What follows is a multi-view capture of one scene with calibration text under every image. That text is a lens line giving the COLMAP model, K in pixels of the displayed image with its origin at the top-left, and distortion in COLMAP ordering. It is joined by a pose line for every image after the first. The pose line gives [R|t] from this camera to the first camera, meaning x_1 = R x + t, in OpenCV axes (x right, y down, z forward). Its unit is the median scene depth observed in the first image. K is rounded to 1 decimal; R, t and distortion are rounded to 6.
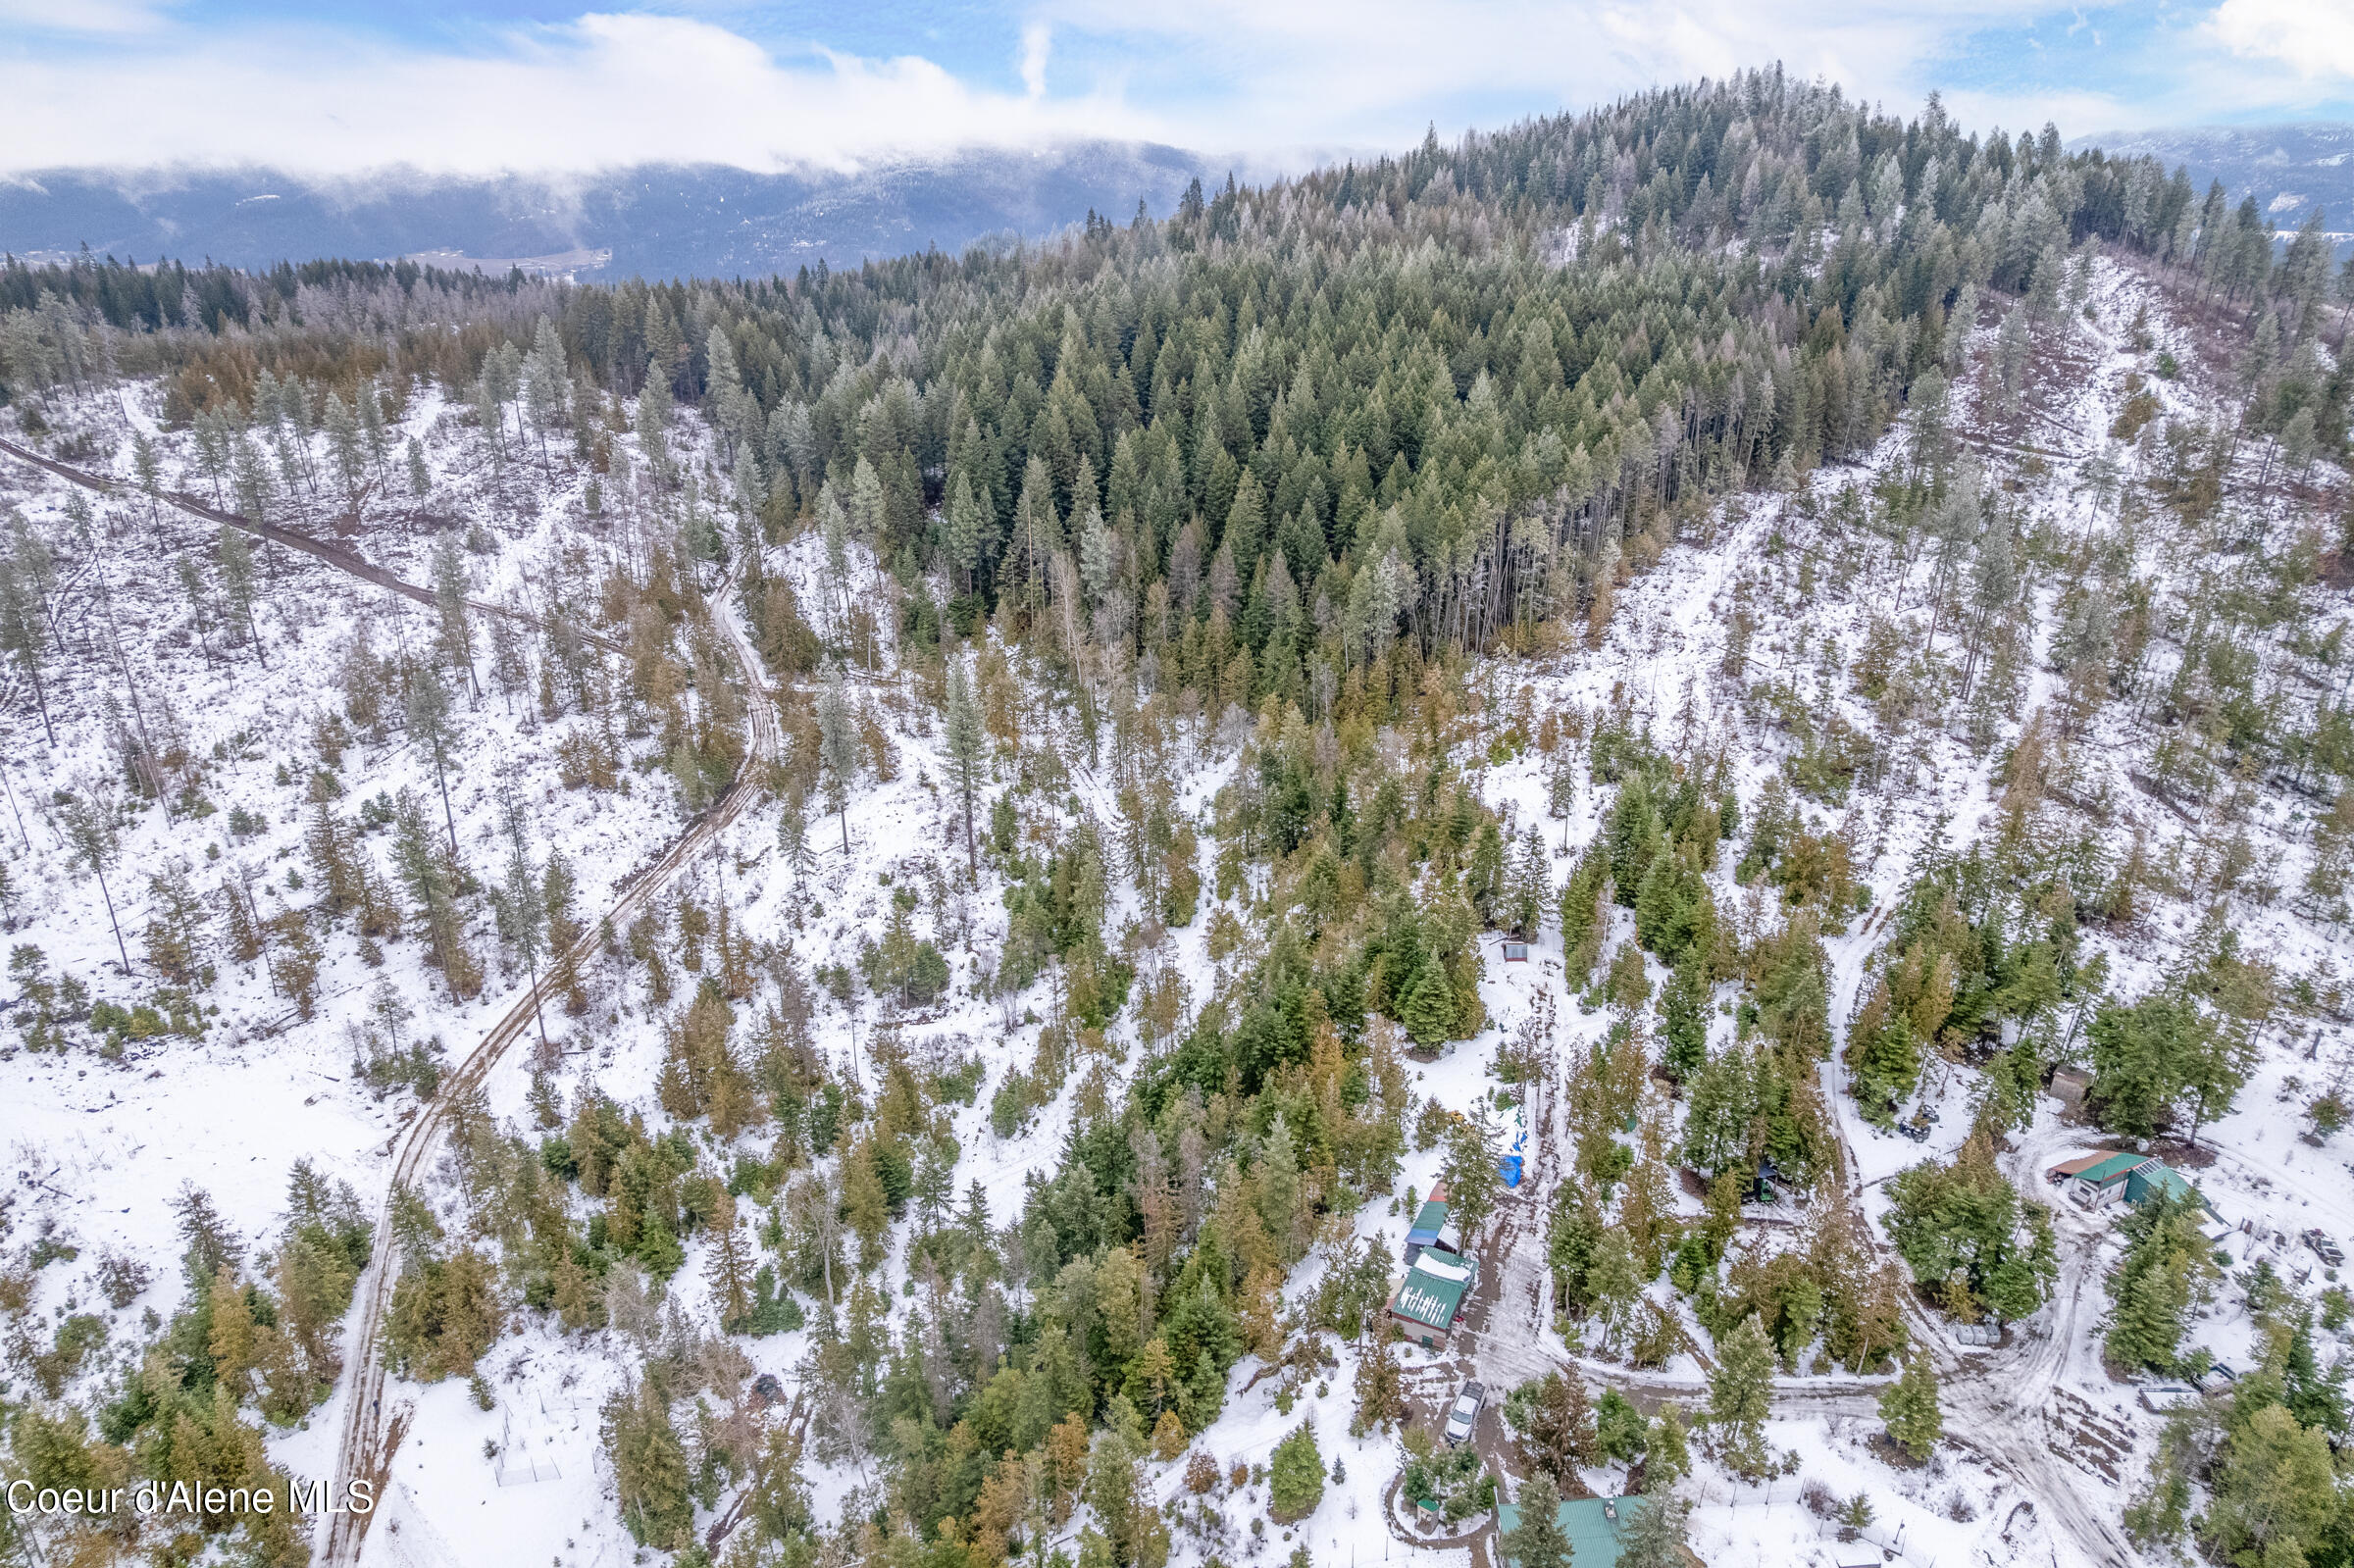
lens RADIAL K [[1512.0, 0, 1179.9], [0, 1512.0, 782.9], [0, 0, 1]] dist [-0.073203, 0.064593]
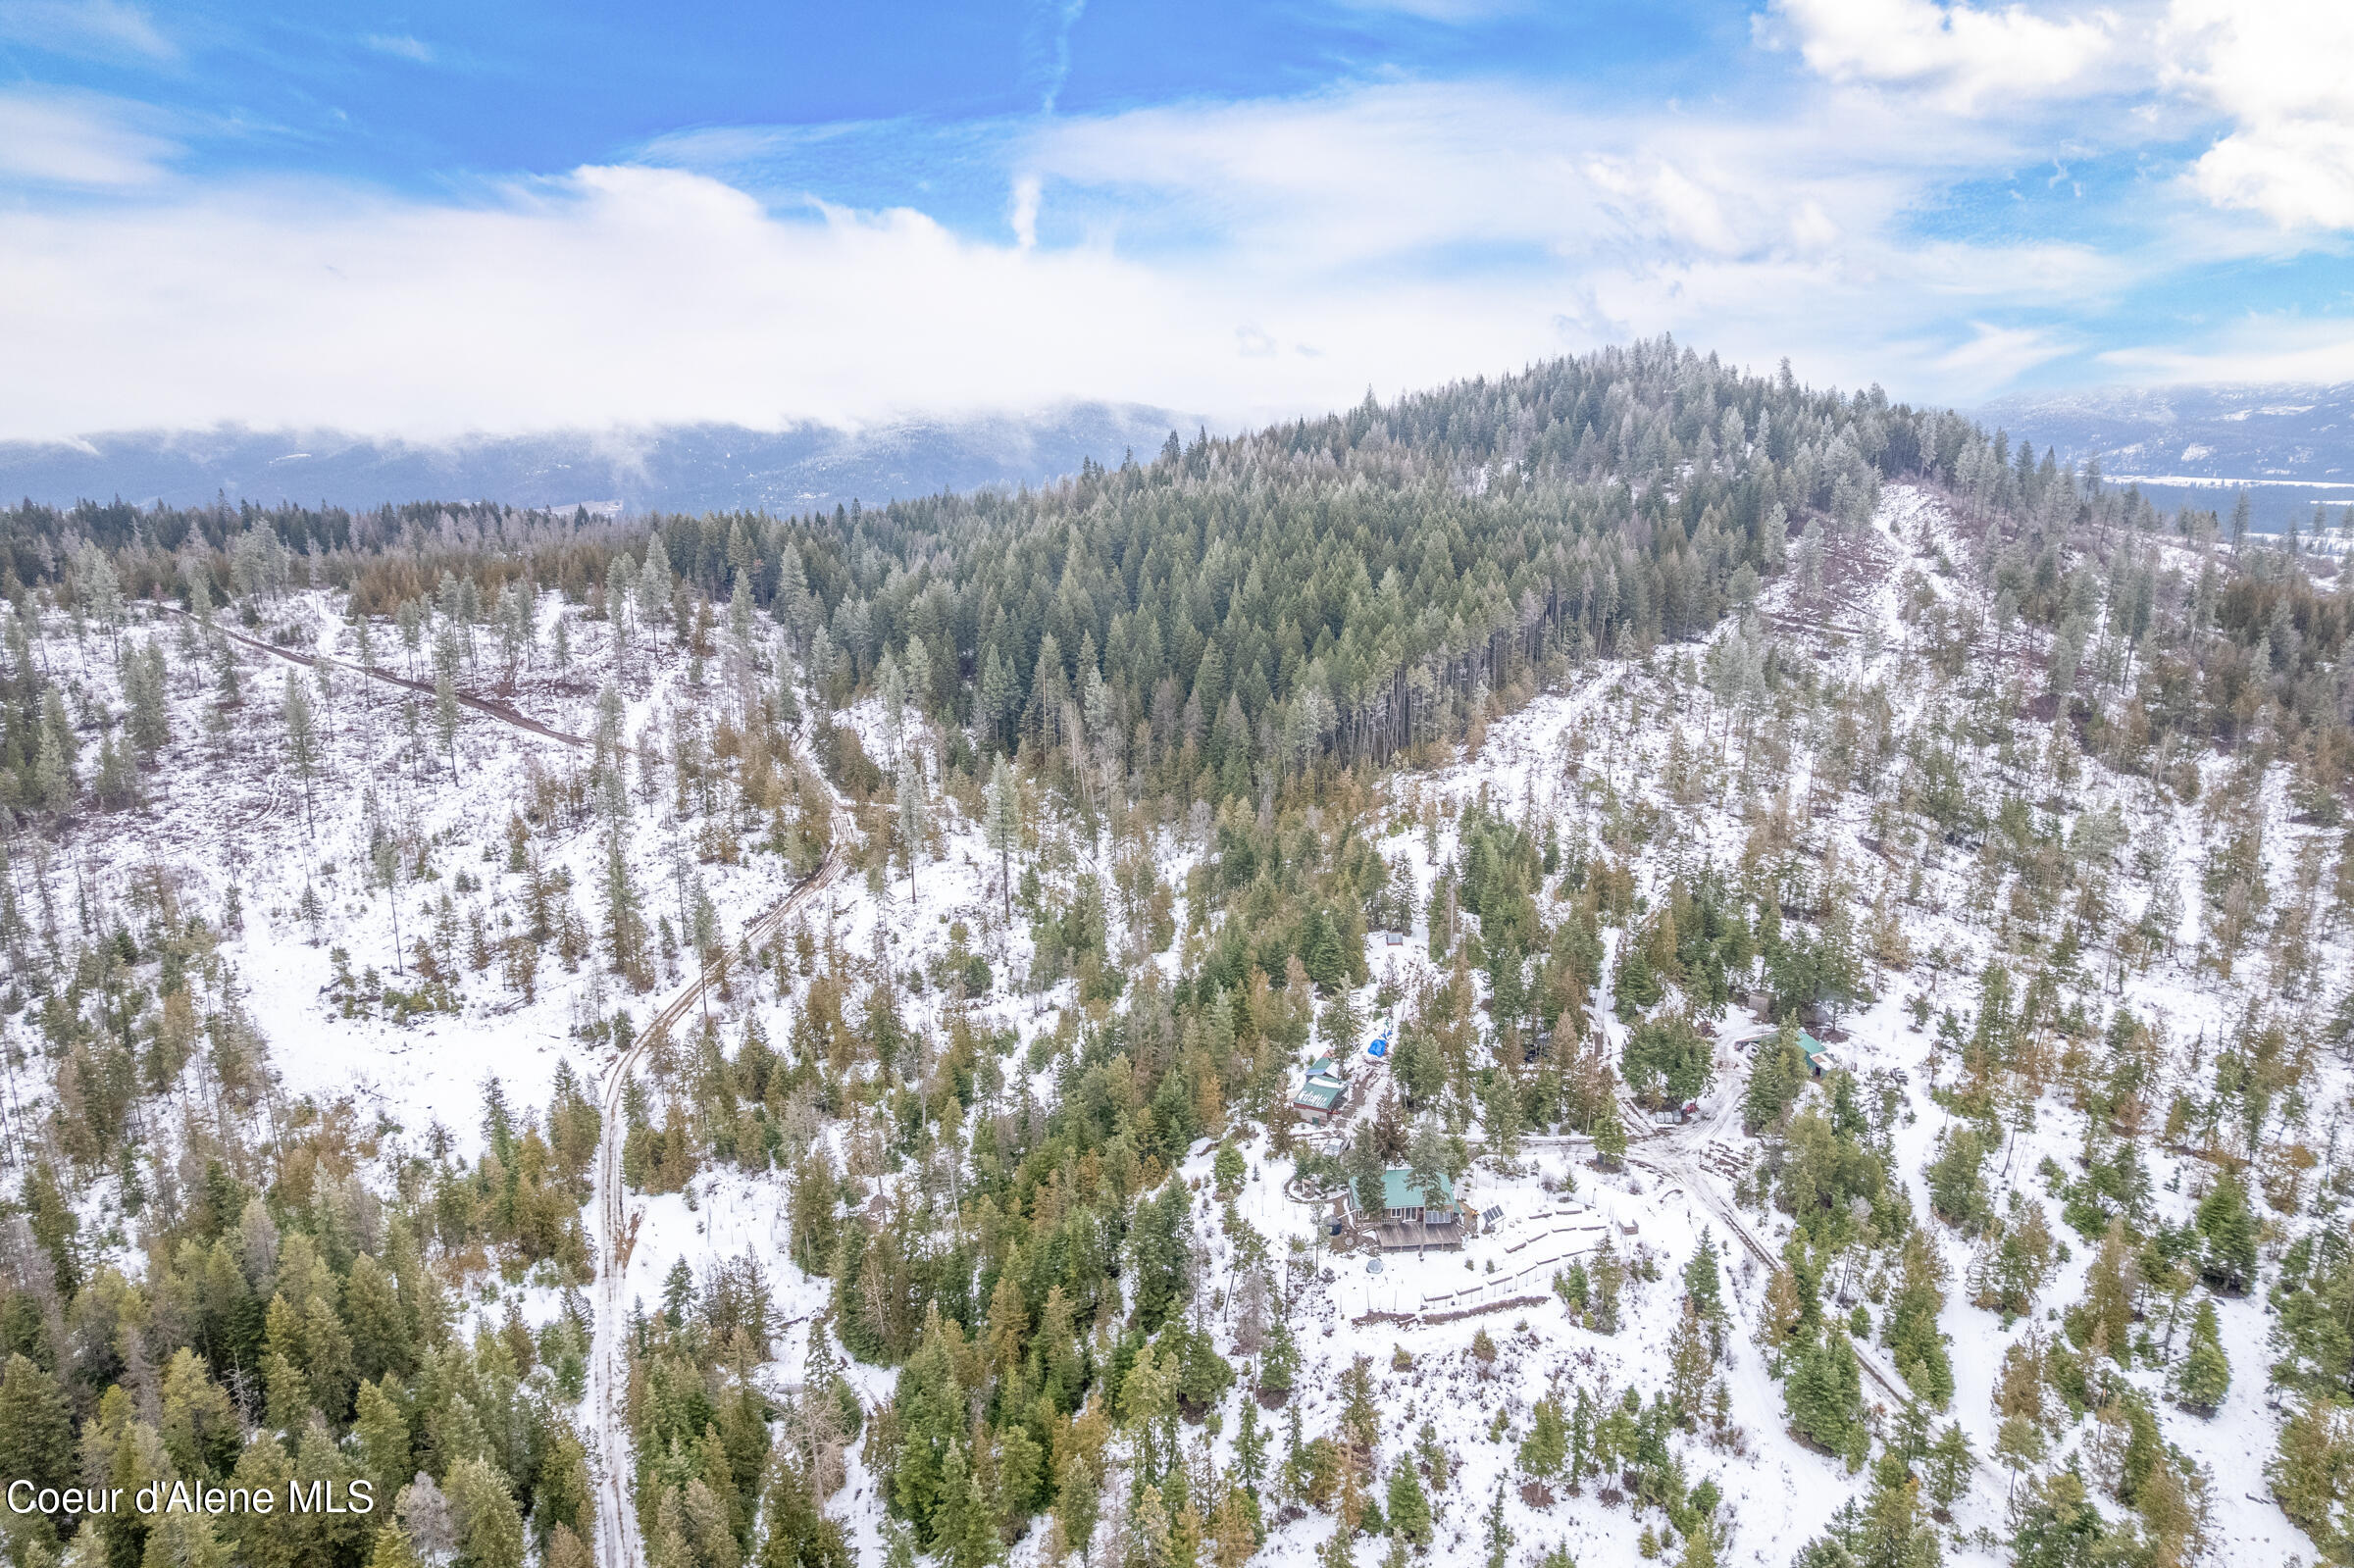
lens RADIAL K [[1464.3, 0, 1177.0], [0, 1464.3, 784.0], [0, 0, 1]] dist [-0.030627, -0.035263]
pose [[0.999945, -0.006492, 0.008266, 0.004162], [0.007653, 0.988780, -0.149183, 0.121692], [-0.007204, 0.149238, 0.988775, -0.279486]]
